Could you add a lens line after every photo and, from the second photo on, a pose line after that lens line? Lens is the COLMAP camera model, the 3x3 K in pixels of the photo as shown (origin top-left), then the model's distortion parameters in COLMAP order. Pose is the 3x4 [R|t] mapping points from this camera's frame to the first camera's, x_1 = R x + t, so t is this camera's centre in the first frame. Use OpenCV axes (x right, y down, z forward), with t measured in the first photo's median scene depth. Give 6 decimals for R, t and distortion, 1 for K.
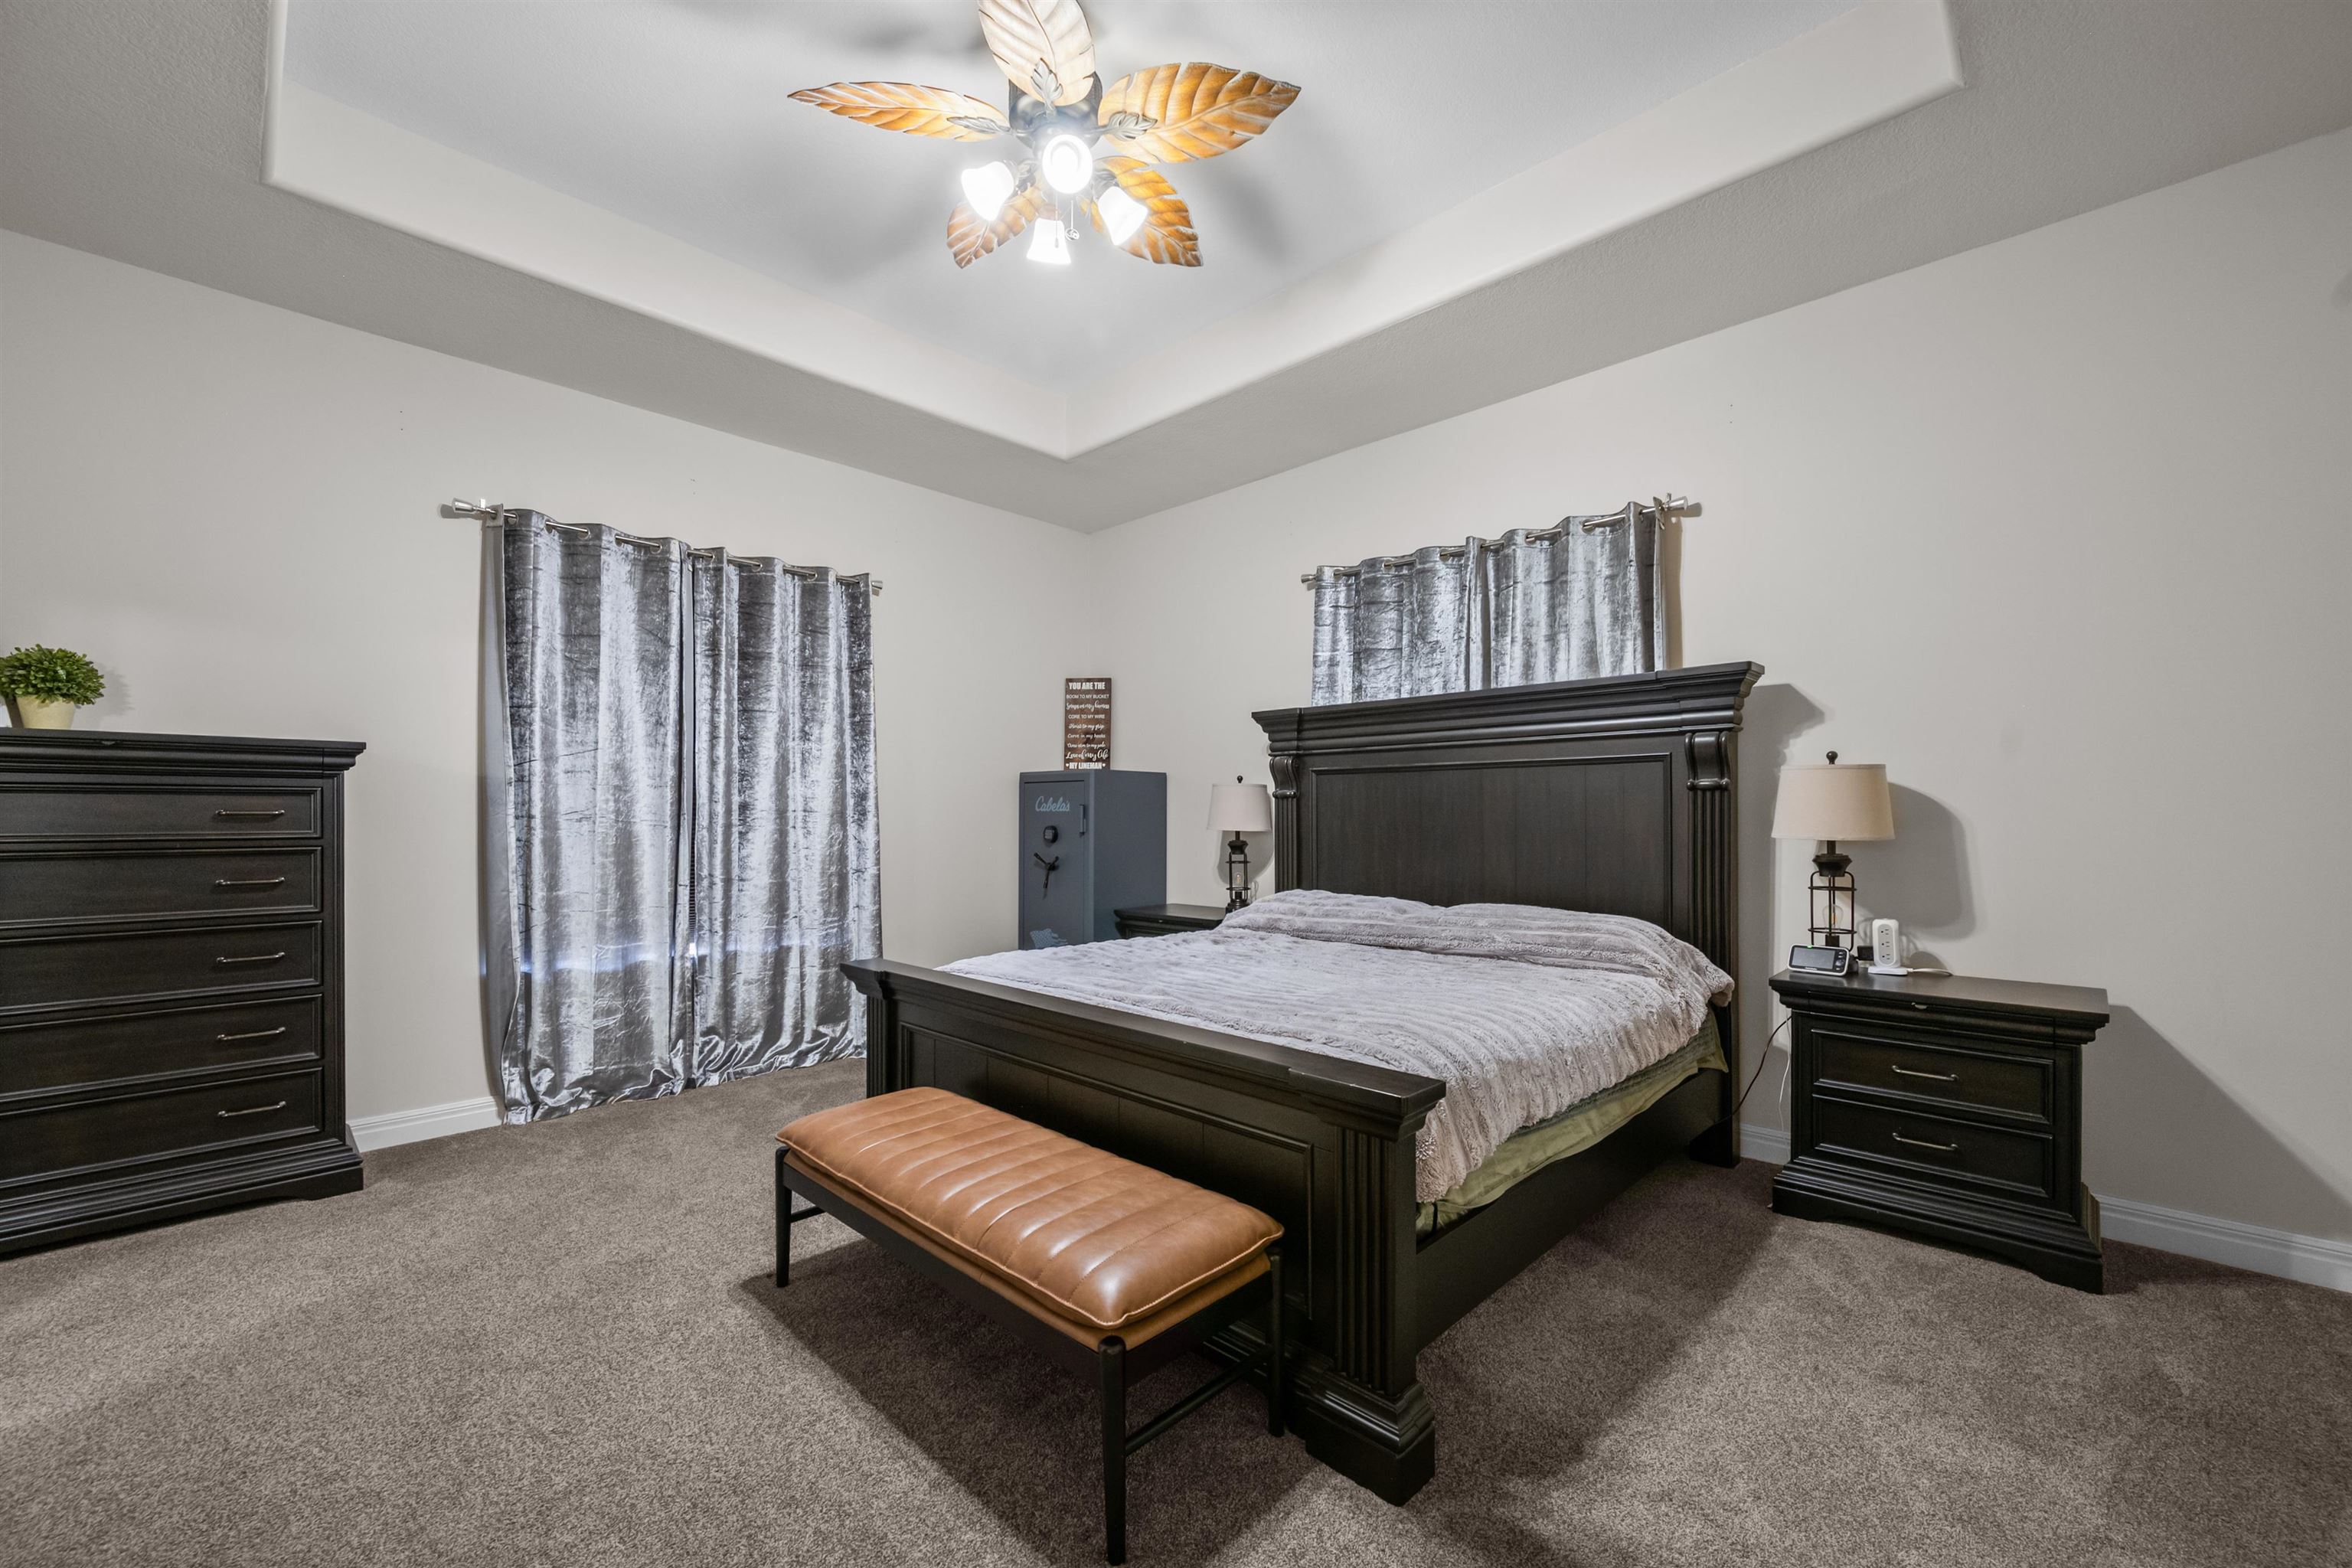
lens RADIAL K [[930.4, 0, 1174.5], [0, 930.4, 801.3], [0, 0, 1]] dist [0.000066, -0.000116]
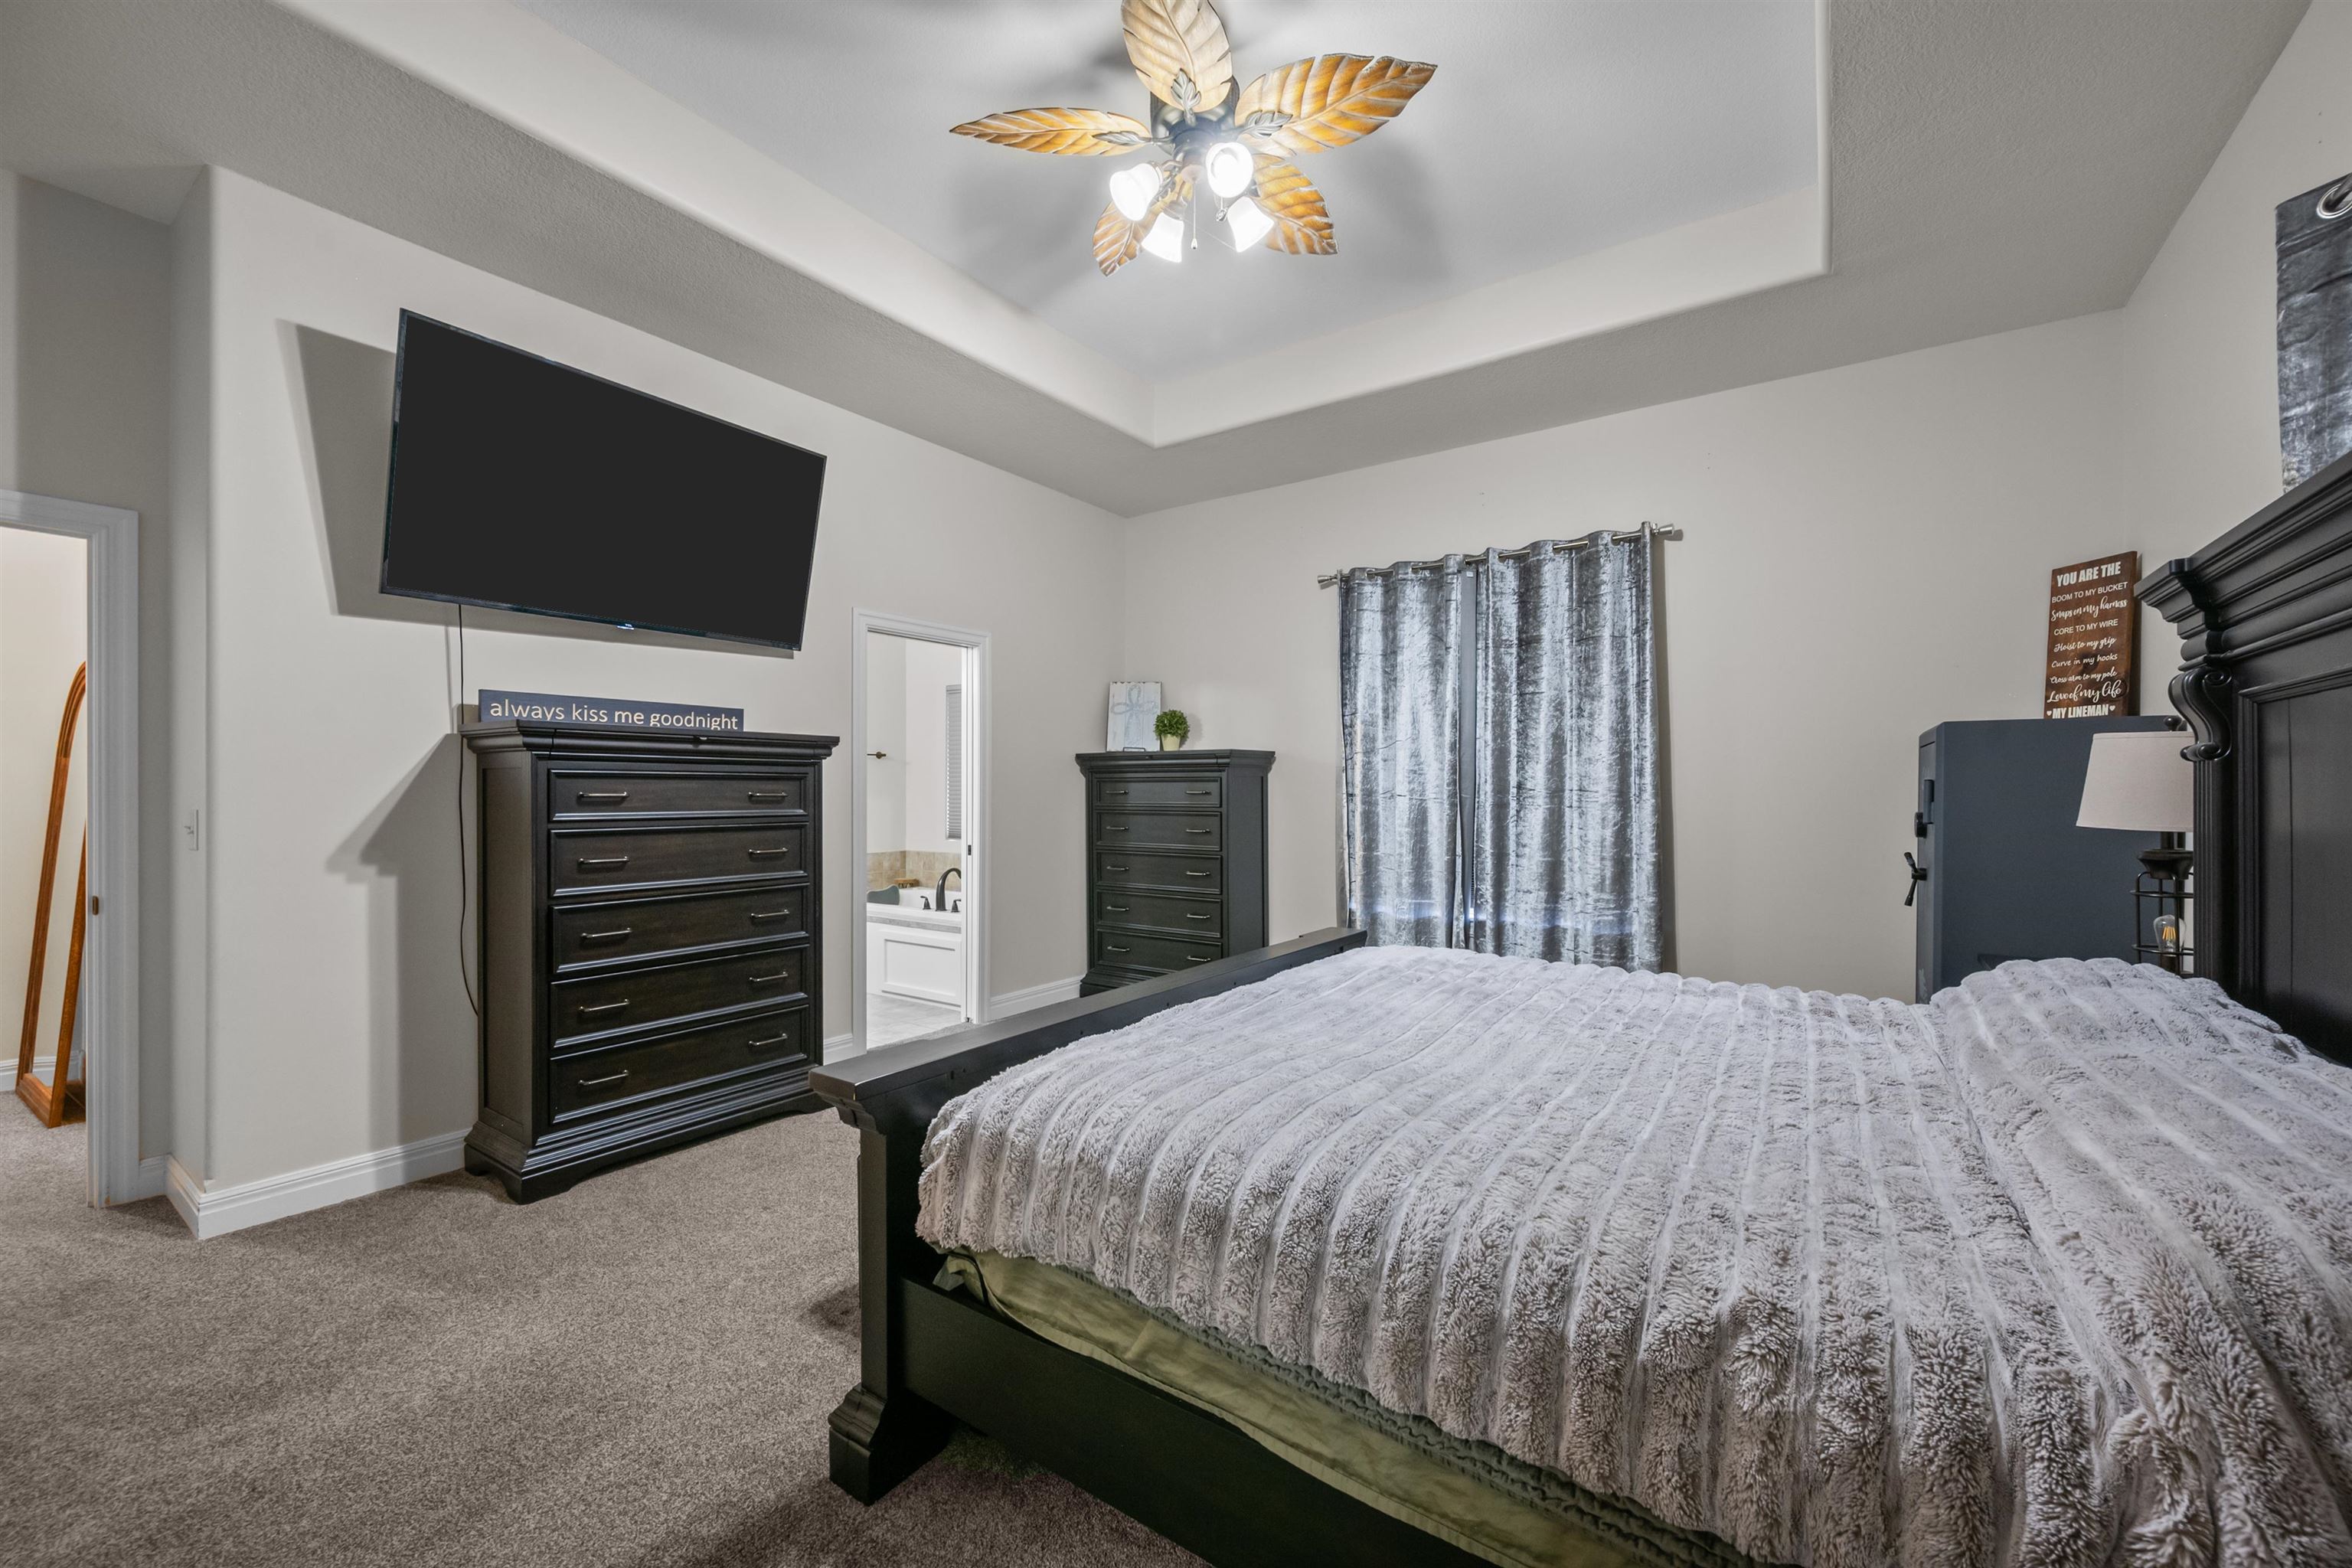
lens RADIAL K [[930.4, 0, 1180.9], [0, 930.4, 794.0], [0, 0, 1]] dist [0.000066, -0.000116]
pose [[0.178484, -0.001549, -0.983942, 0.483343], [0.011631, 0.999932, 0.000535, 0.009121], [0.983874, -0.011540, 0.178490, 0.419426]]
